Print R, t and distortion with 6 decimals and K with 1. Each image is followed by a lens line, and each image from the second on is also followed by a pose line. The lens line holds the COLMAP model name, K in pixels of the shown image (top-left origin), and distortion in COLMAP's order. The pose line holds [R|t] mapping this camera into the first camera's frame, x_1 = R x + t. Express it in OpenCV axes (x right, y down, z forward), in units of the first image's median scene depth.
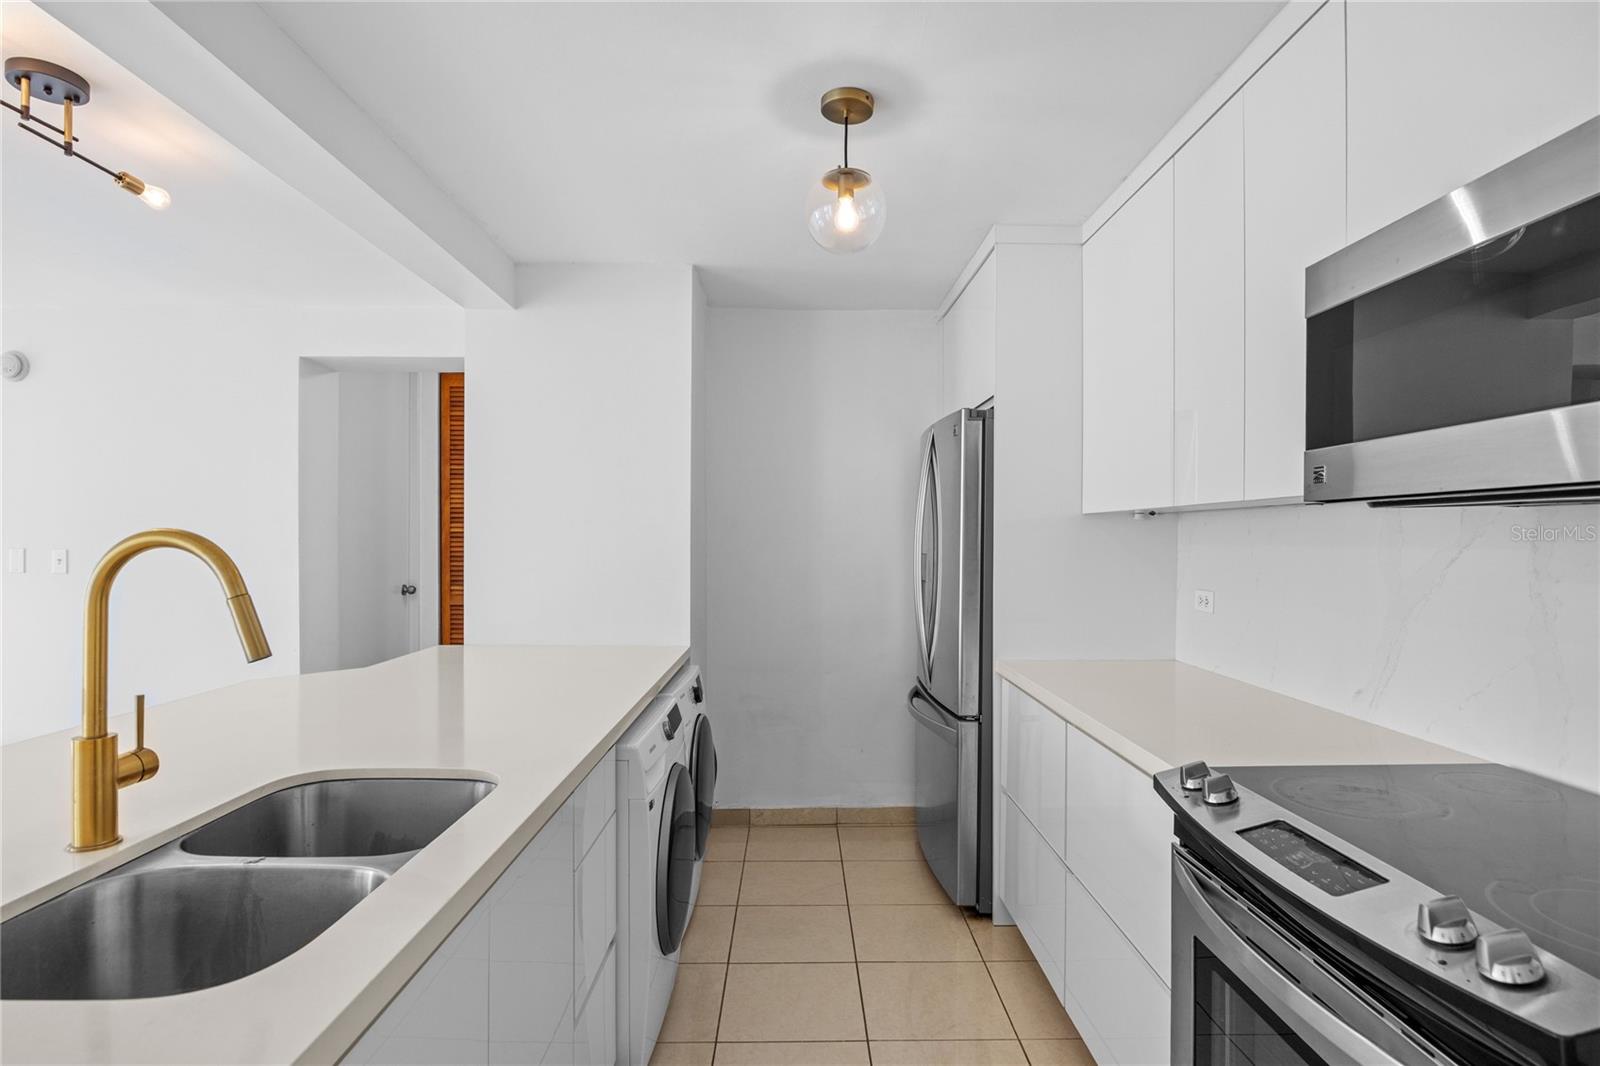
lens RADIAL K [[831.1, 0, 807.9], [0, 831.1, 541.4], [0, 0, 1]] dist [0.001292, -0.007389]
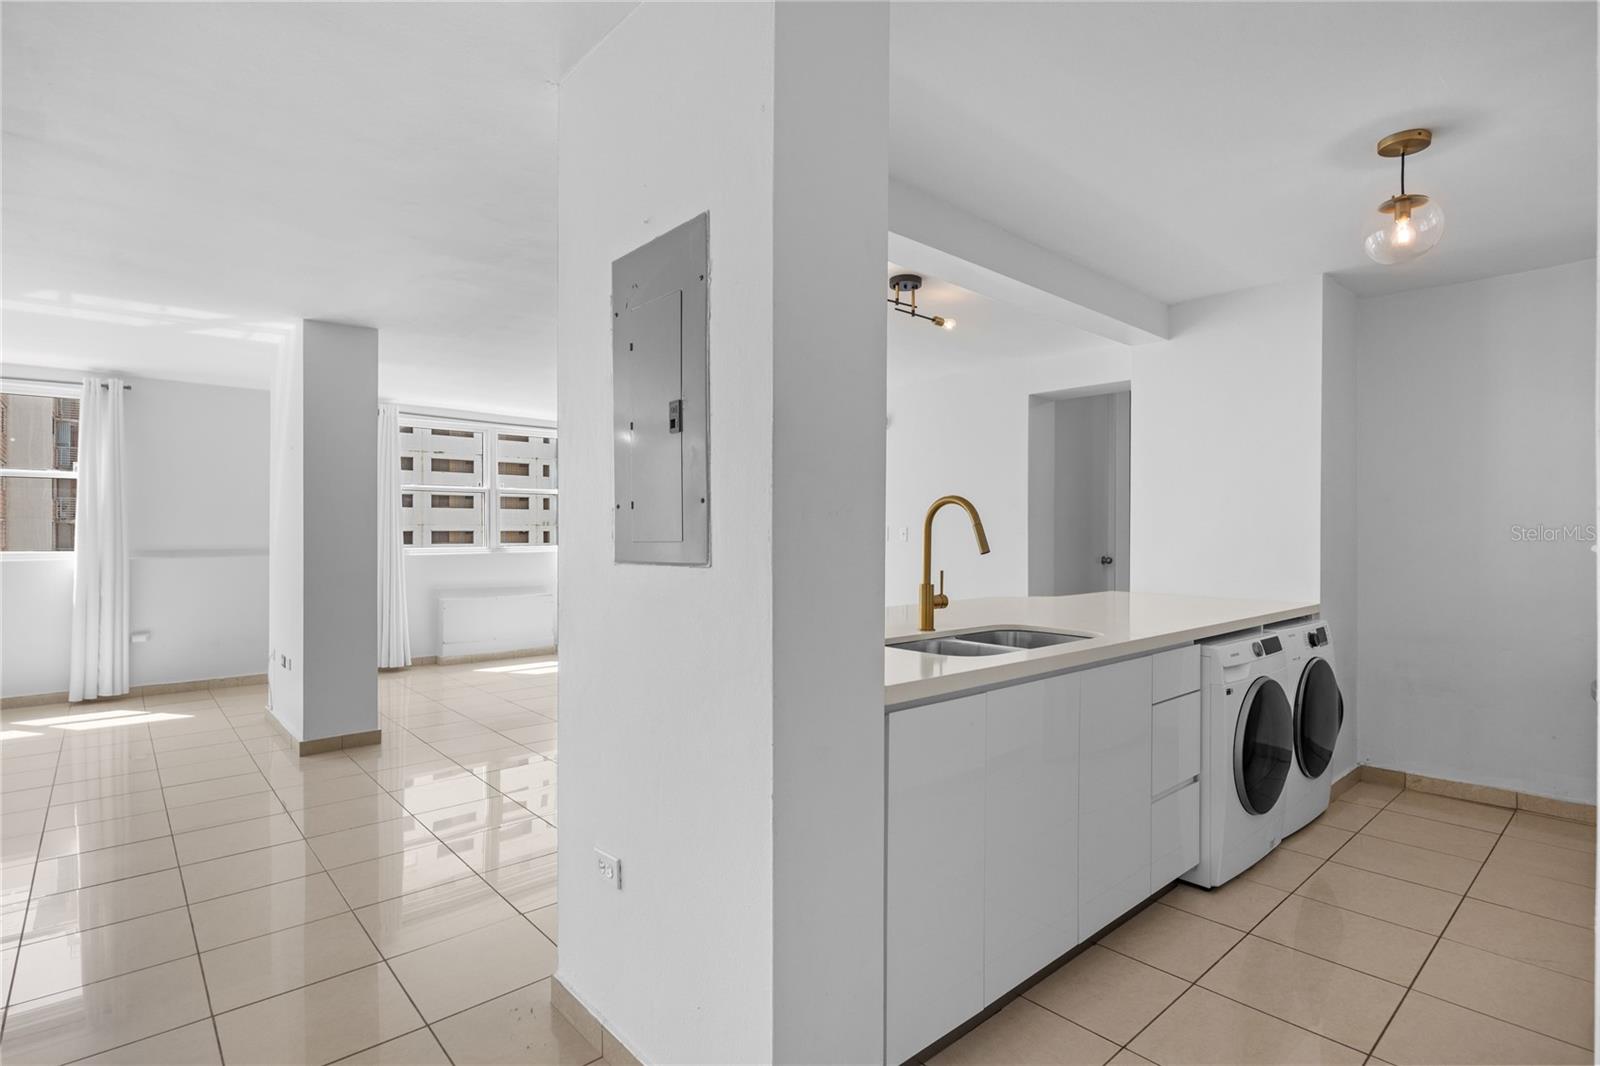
lens RADIAL K [[814.8, 0, 802.2], [0, 814.8, 529.9], [0, 0, 1]] dist [-0.001721, -0.000164]
pose [[0.661278, -0.003009, -0.750135, 0.357754], [-0.006020, 0.999938, -0.009318, 0.057905], [0.750117, 0.010678, 0.661219, -0.443558]]
